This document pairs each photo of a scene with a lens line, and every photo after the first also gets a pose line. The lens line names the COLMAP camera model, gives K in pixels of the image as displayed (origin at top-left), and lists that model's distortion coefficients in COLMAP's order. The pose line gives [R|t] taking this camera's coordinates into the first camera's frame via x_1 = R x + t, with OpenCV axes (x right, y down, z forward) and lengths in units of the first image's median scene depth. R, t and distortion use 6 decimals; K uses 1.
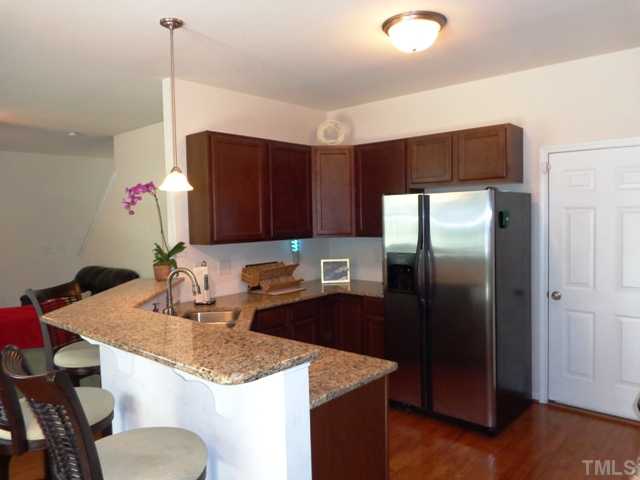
lens RADIAL K [[476.1, 0, 320.5], [0, 476.1, 234.5], [0, 0, 1]] dist [-0.004196, -0.005549]
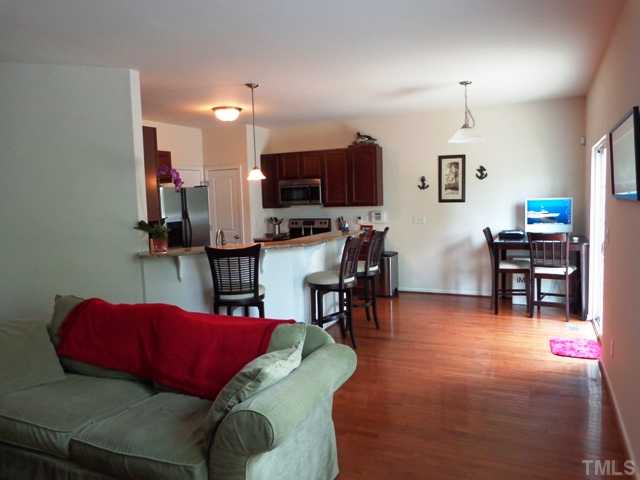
lens RADIAL K [[476.1, 0, 316.6], [0, 476.1, 242.2], [0, 0, 1]] dist [-0.004196, -0.005549]
pose [[-0.250185, -0.063904, 0.966087, -1.597075], [0.078356, 0.993210, 0.085990, 0.004885], [-0.965022, 0.097212, -0.243479, 0.945784]]
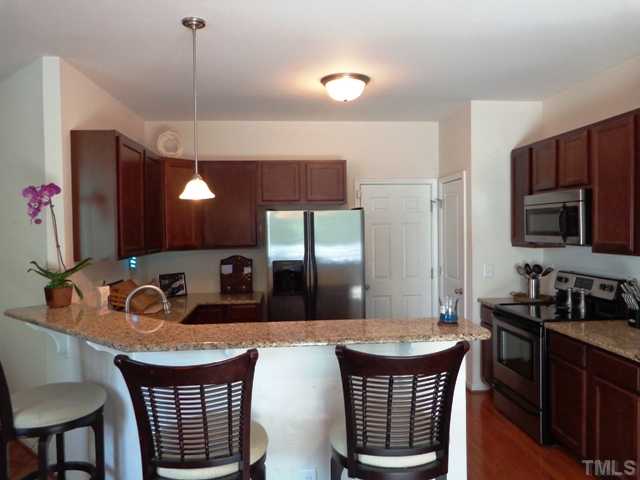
lens RADIAL K [[476.1, 0, 317.3], [0, 476.1, 238.3], [0, 0, 1]] dist [-0.004196, -0.005549]
pose [[0.705579, -0.006618, 0.708601, -0.610229], [0.028012, 0.999435, -0.018558, 0.008203], [-0.708078, 0.032944, 0.705365, 0.129487]]
